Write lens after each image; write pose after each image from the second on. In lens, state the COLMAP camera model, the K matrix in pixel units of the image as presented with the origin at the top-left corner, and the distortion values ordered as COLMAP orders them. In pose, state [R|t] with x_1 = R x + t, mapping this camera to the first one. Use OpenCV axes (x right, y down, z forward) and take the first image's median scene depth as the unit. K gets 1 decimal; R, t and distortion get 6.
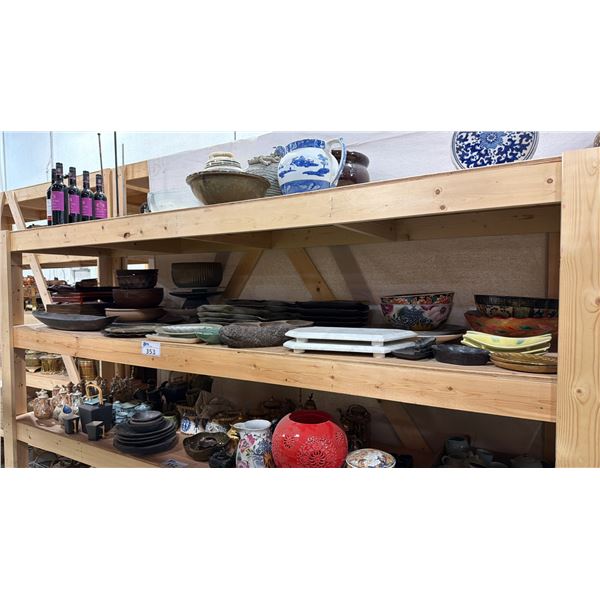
lens RADIAL K [[397.8, 0, 297.4], [0, 397.8, 299.6], [0, 0, 1]] dist [0.055907, -0.060997]
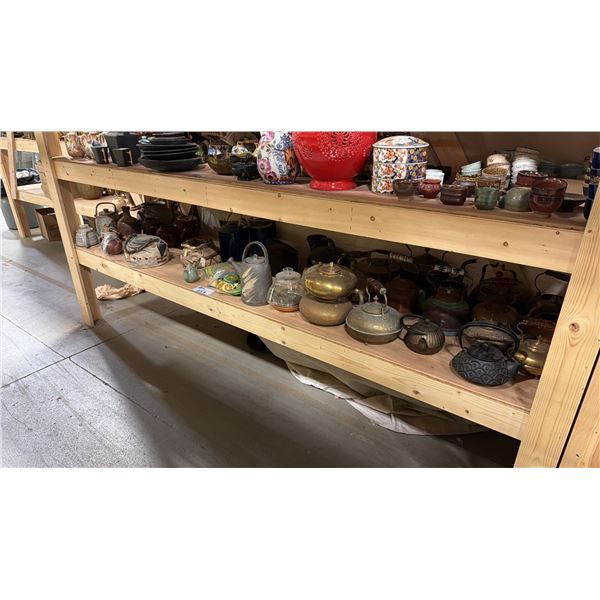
lens RADIAL K [[397.8, 0, 303.3], [0, 397.8, 298.1], [0, 0, 1]] dist [0.055907, -0.060997]
pose [[0.993485, 0.052636, -0.101078, 0.058780], [-0.008546, 0.918860, 0.394492, 0.283097], [0.113641, -0.391058, 0.913323, 0.020859]]
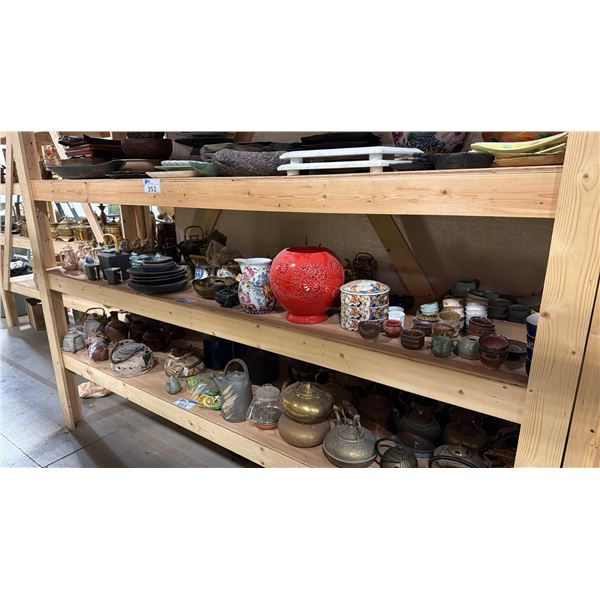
lens RADIAL K [[397.8, 0, 302.7], [0, 397.8, 300.4], [0, 0, 1]] dist [0.055907, -0.060997]
pose [[0.996205, 0.025551, -0.083207, 0.086519], [-0.004609, 0.970087, 0.242713, 0.147605], [0.086920, -0.241409, 0.966523, 0.016530]]
